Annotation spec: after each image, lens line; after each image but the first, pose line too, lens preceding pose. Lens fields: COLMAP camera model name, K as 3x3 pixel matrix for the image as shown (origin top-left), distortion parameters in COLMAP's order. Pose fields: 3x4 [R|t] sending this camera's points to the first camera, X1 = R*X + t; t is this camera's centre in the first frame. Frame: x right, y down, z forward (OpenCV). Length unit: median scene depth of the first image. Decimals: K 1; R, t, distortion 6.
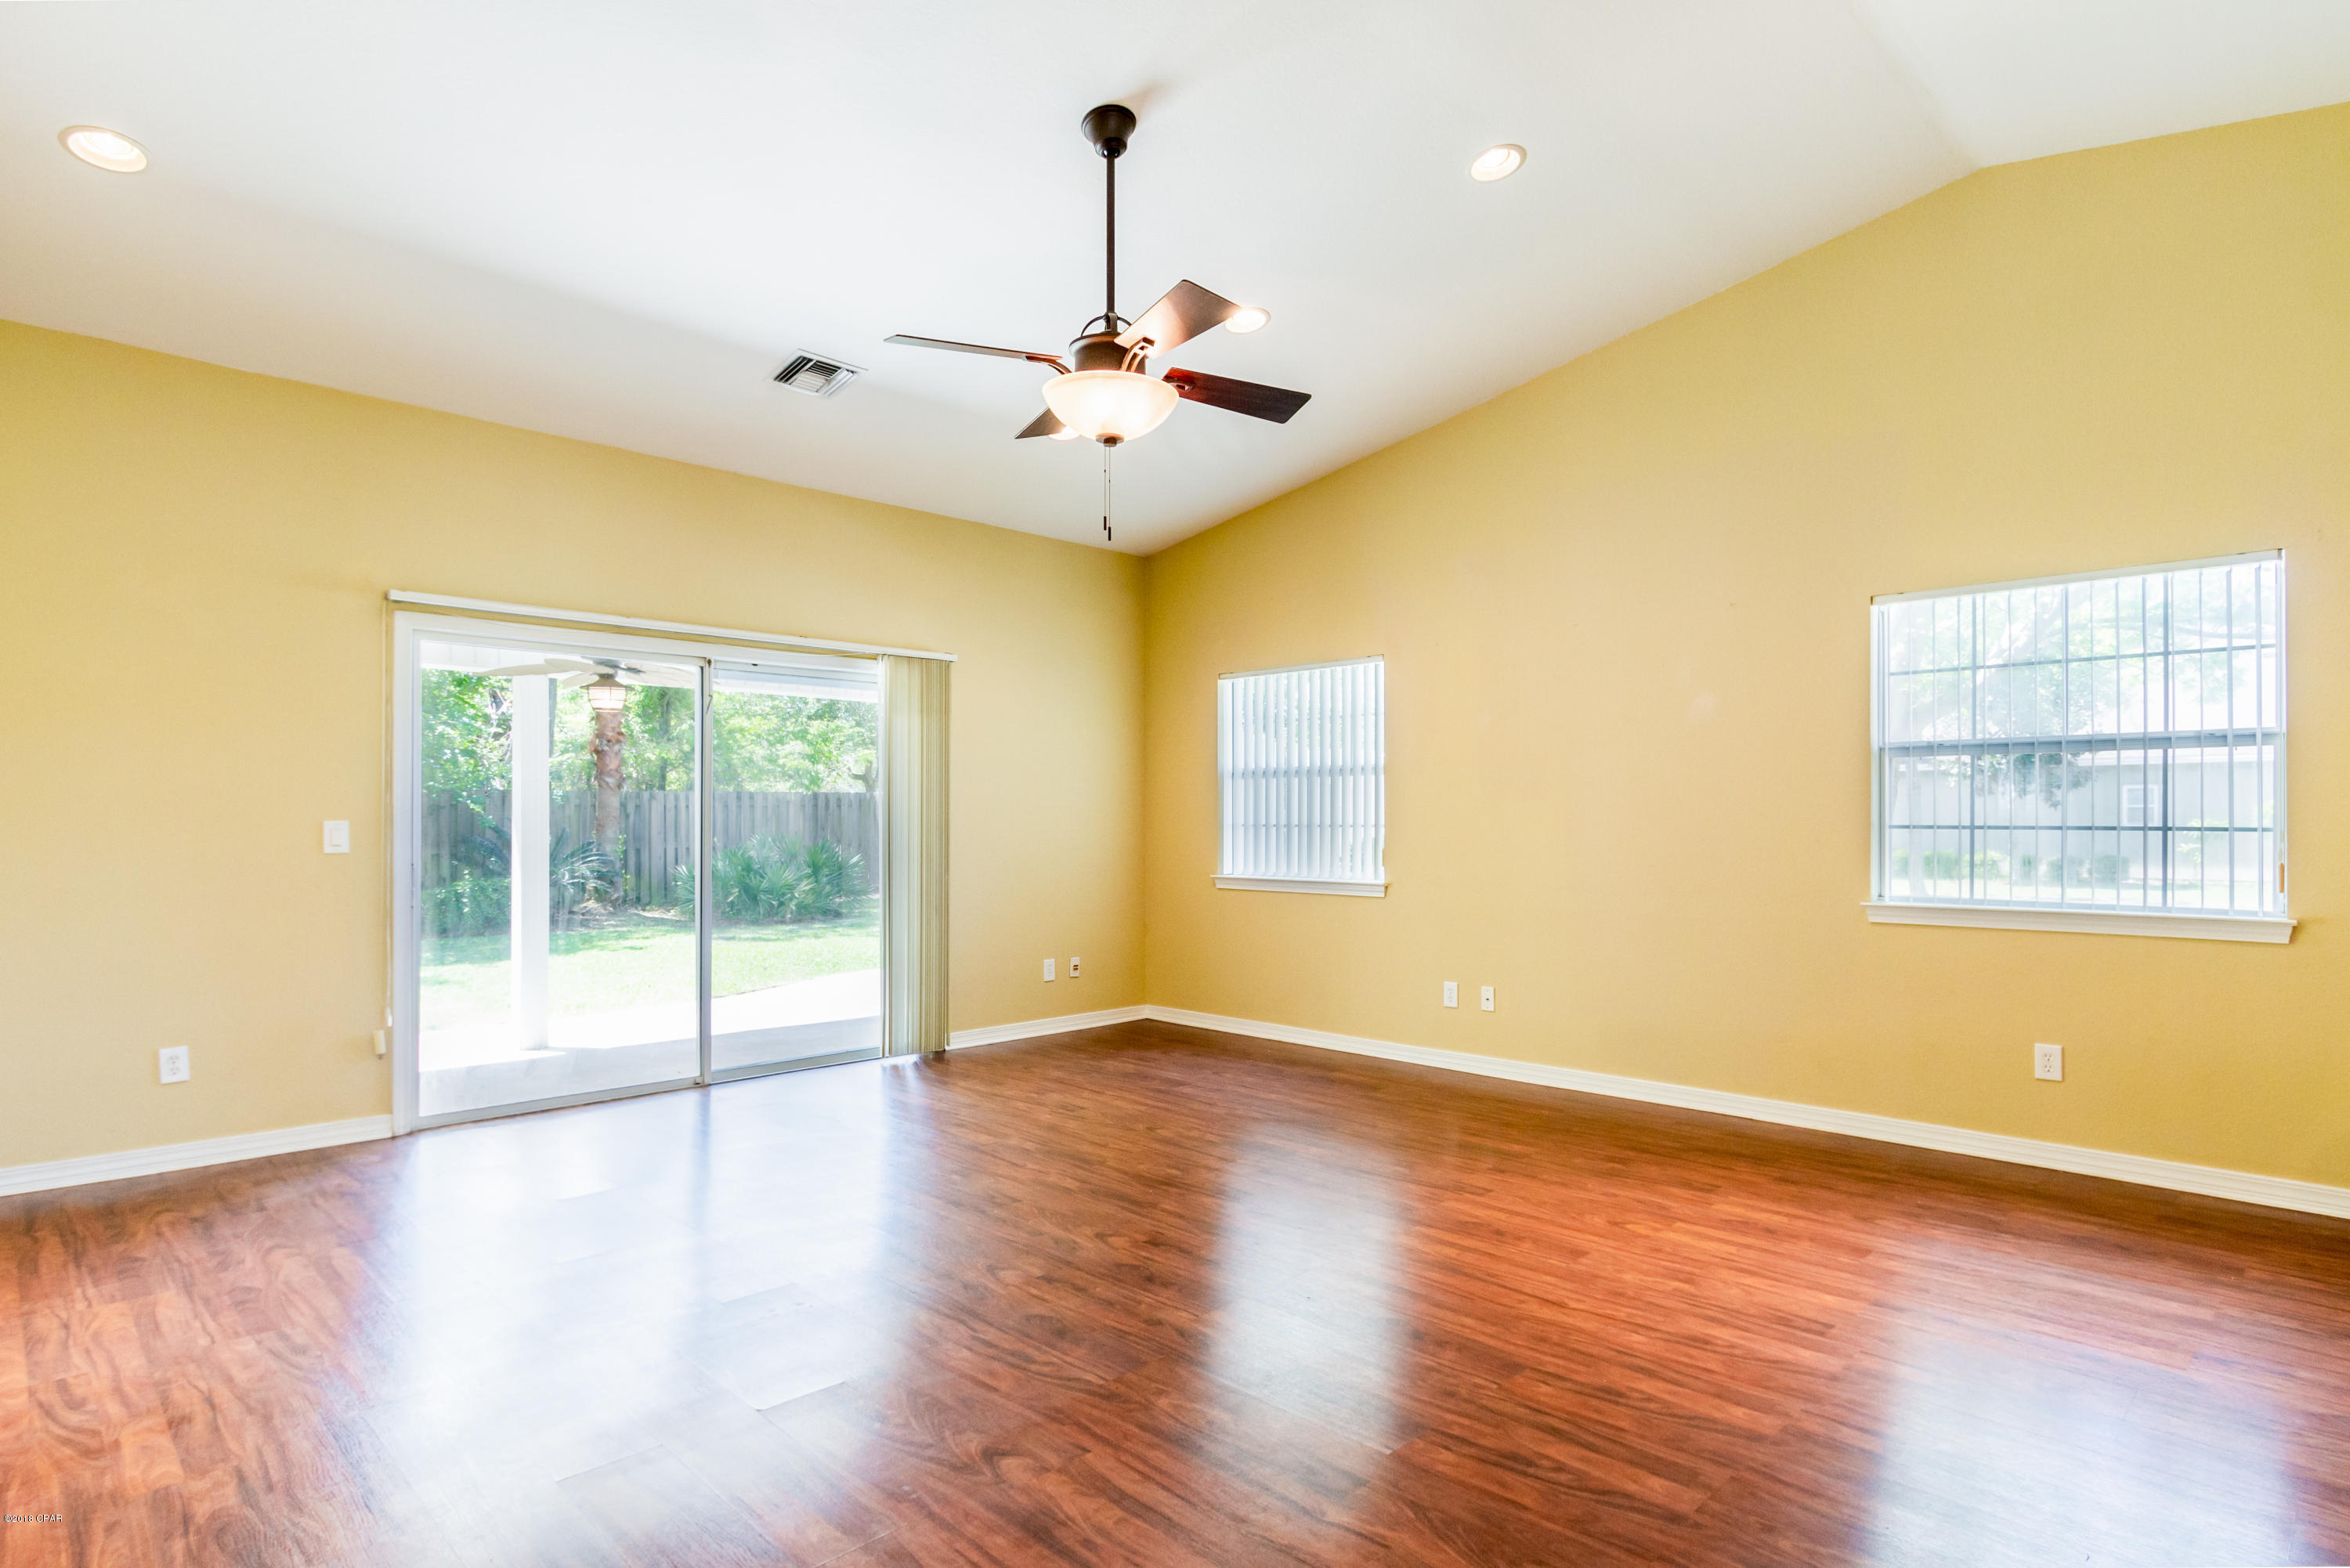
lens RADIAL K [[1257.2, 0, 1174.0], [0, 1257.2, 814.6], [0, 0, 1]] dist [0.000257, 0.000021]
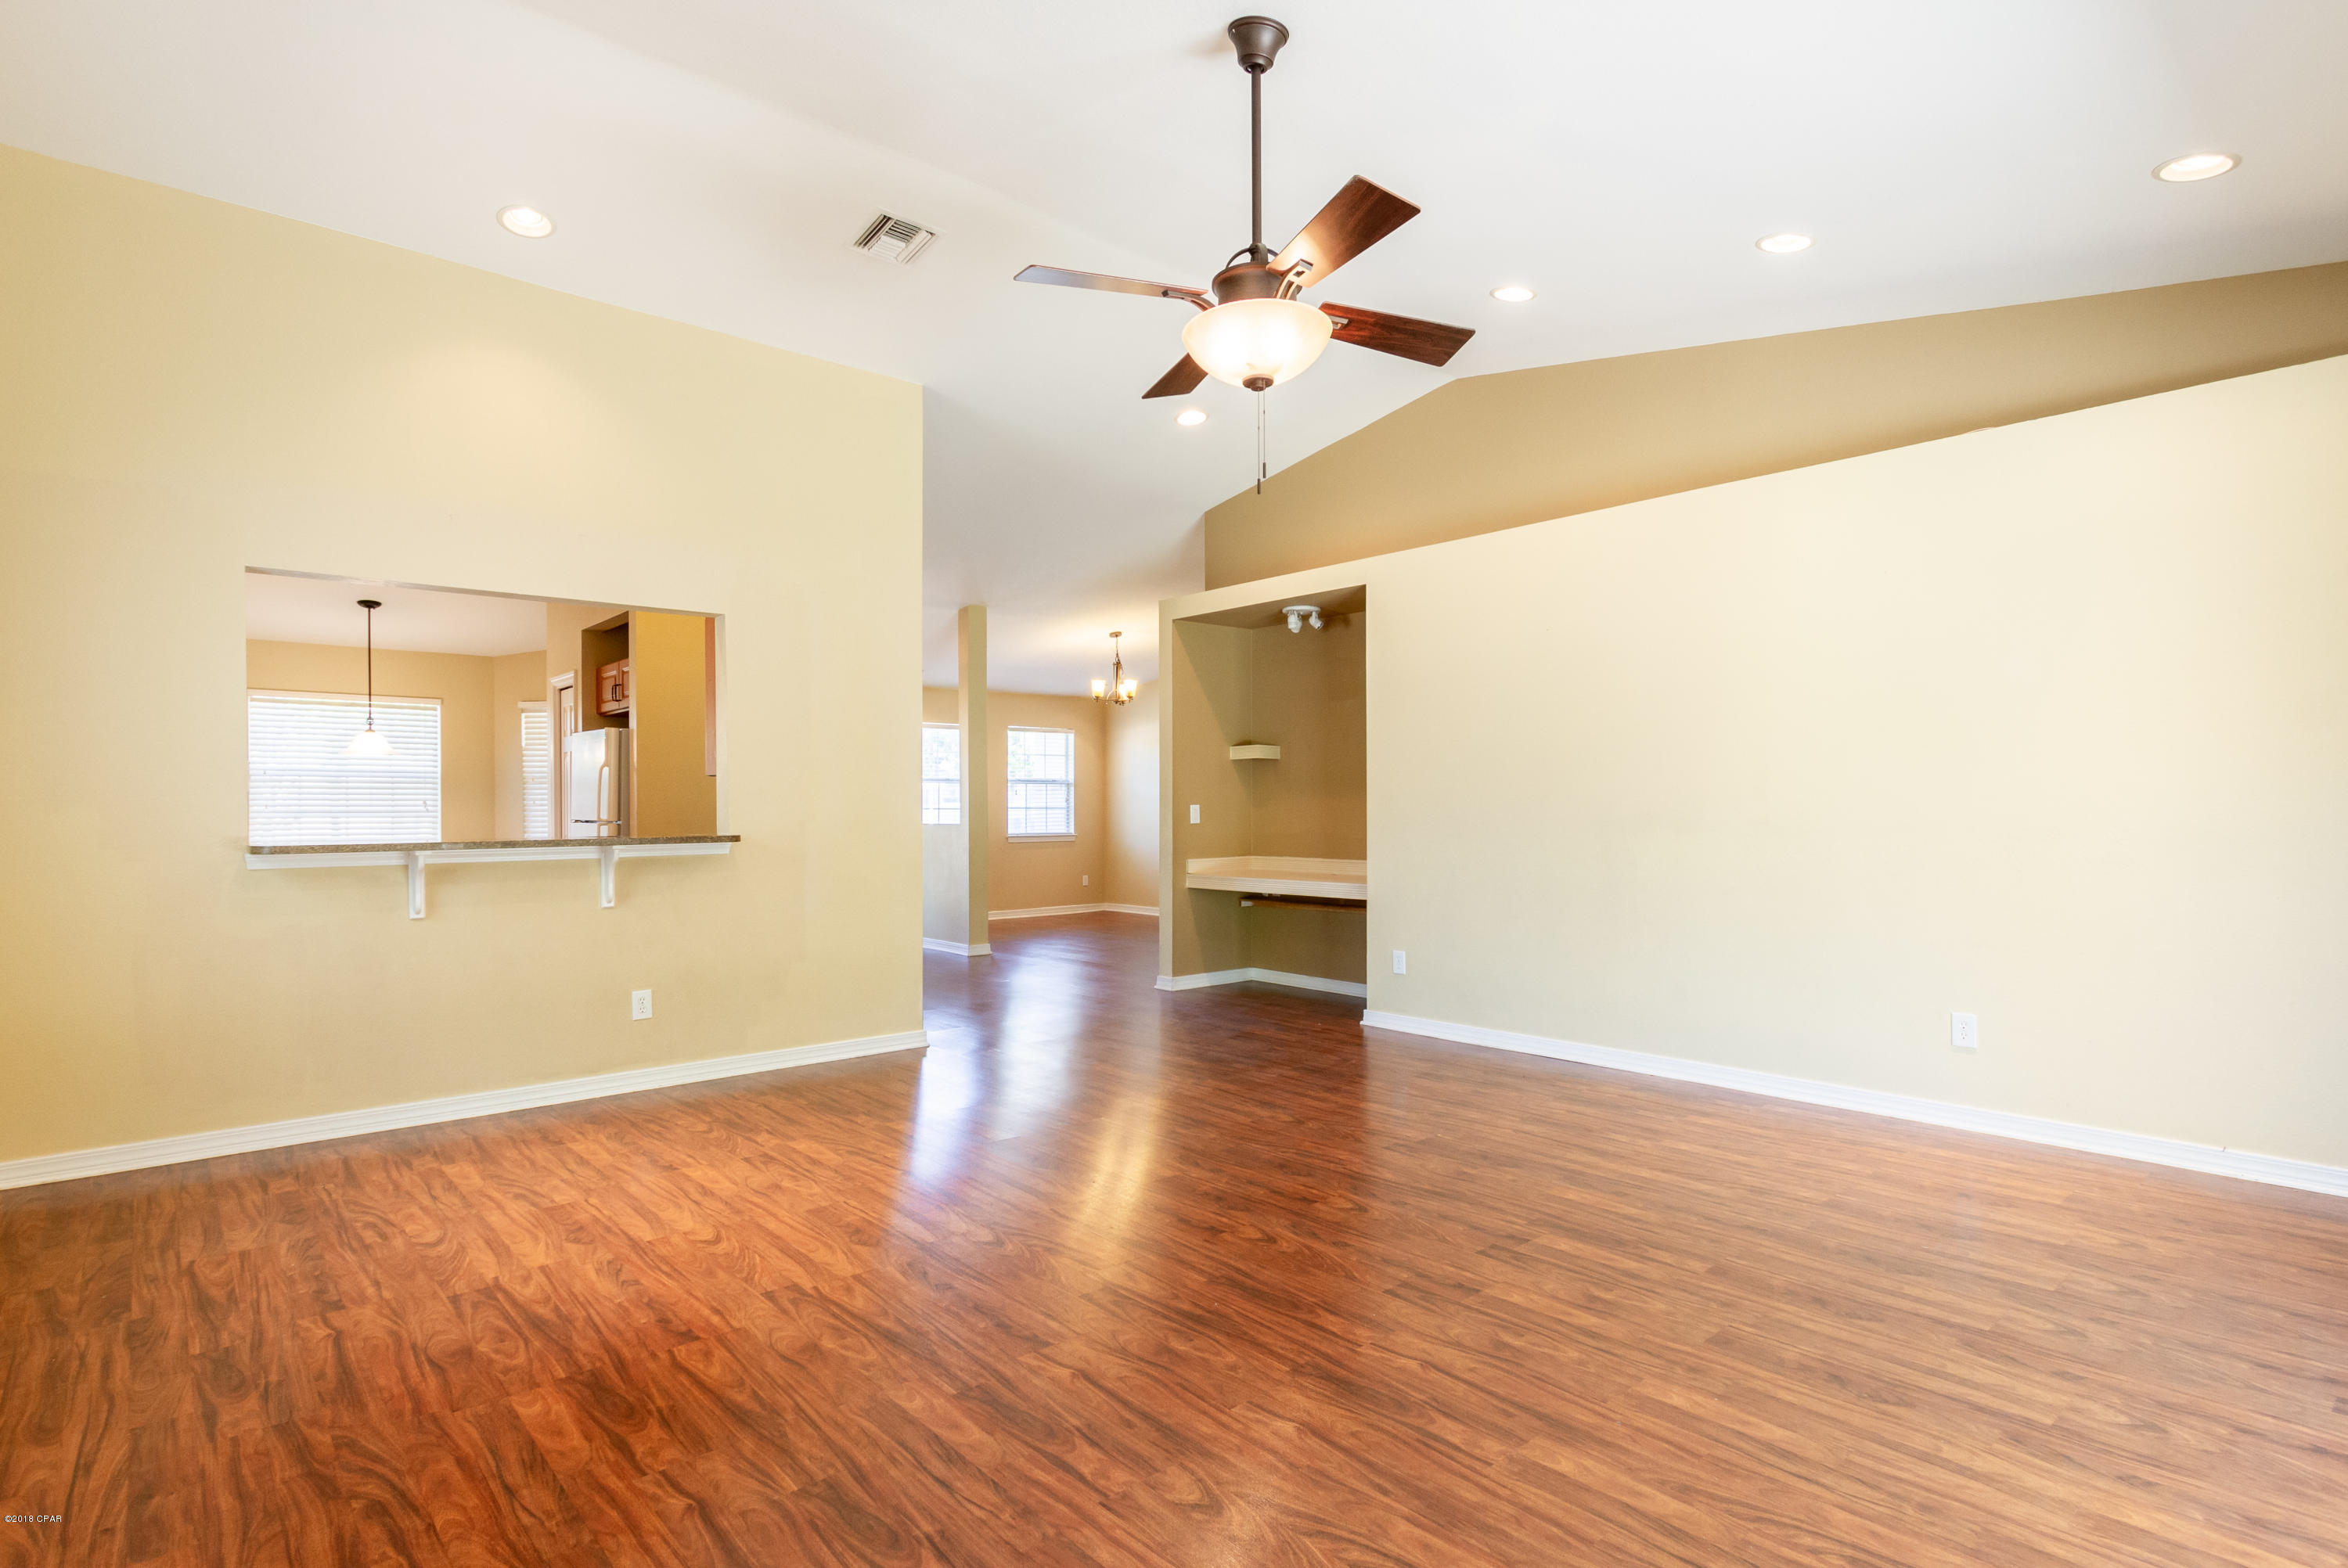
lens RADIAL K [[1189.9, 0, 1175.2], [0, 1189.9, 817.5], [0, 0, 1]] dist [-0.000333, -0.000022]
pose [[-0.998133, 0.004299, 0.060923, -0.041696], [0.004441, 0.999988, 0.002201, 0.013342], [-0.060913, 0.002467, -0.998140, 1.856764]]
